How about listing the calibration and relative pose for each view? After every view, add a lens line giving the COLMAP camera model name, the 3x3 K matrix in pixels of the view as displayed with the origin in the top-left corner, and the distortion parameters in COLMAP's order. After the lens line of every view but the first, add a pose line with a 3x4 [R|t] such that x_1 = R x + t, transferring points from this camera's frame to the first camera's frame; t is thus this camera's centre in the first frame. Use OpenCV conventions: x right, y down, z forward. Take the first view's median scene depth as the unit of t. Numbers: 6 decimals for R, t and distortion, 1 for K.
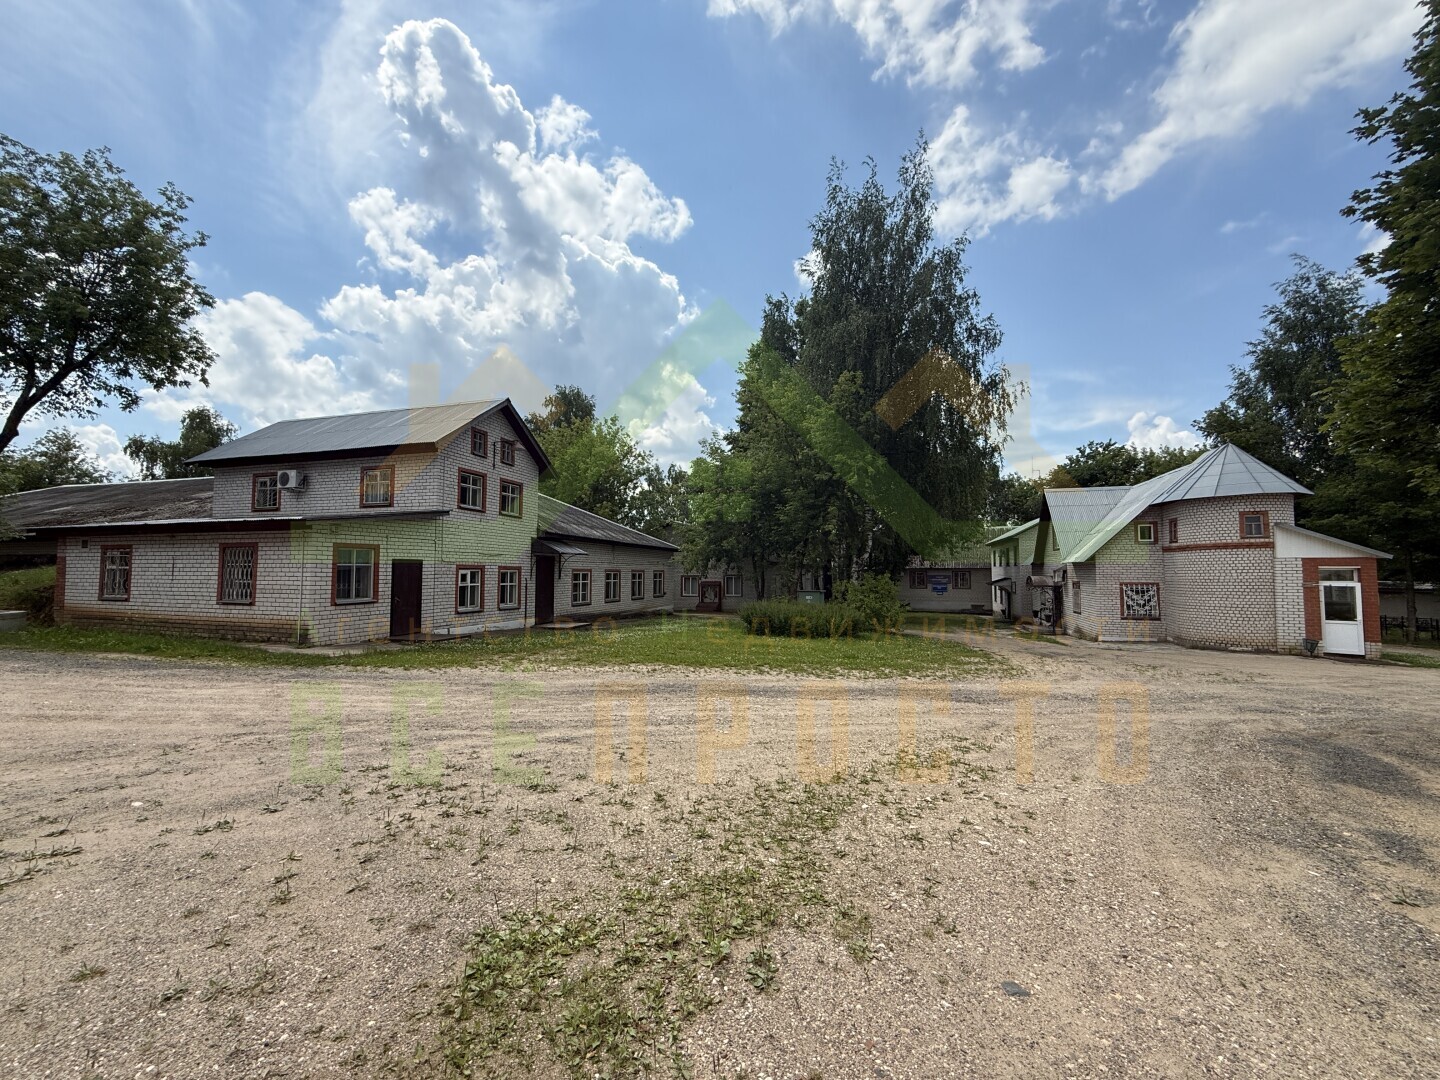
lens RADIAL K [[573.2, 0, 716.5], [0, 573.2, 545.9], [0, 0, 1]] dist [0.001219, -0.000267]
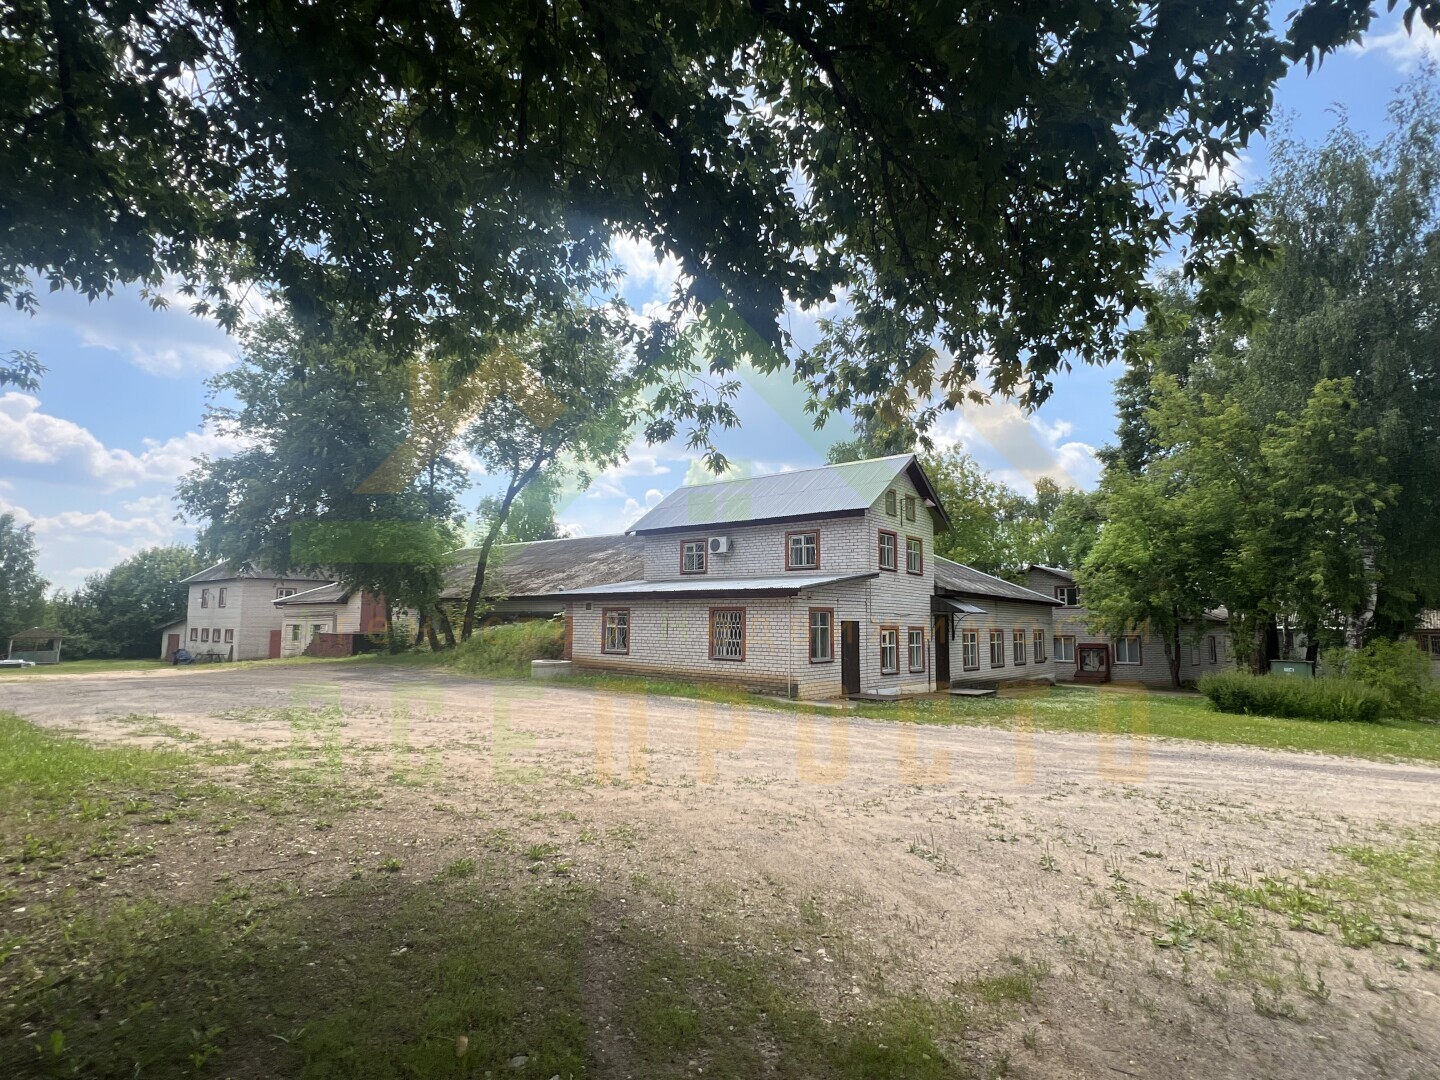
lens RADIAL K [[751.4, 0, 721.6], [0, 751.4, 536.7], [0, 0, 1]] dist [-0.000052, 0.003868]
pose [[0.923492, -0.035538, -0.381968, -0.170120], [0.008103, 0.997285, -0.073196, -0.024156], [0.383532, 0.064500, 0.921273, -0.281575]]
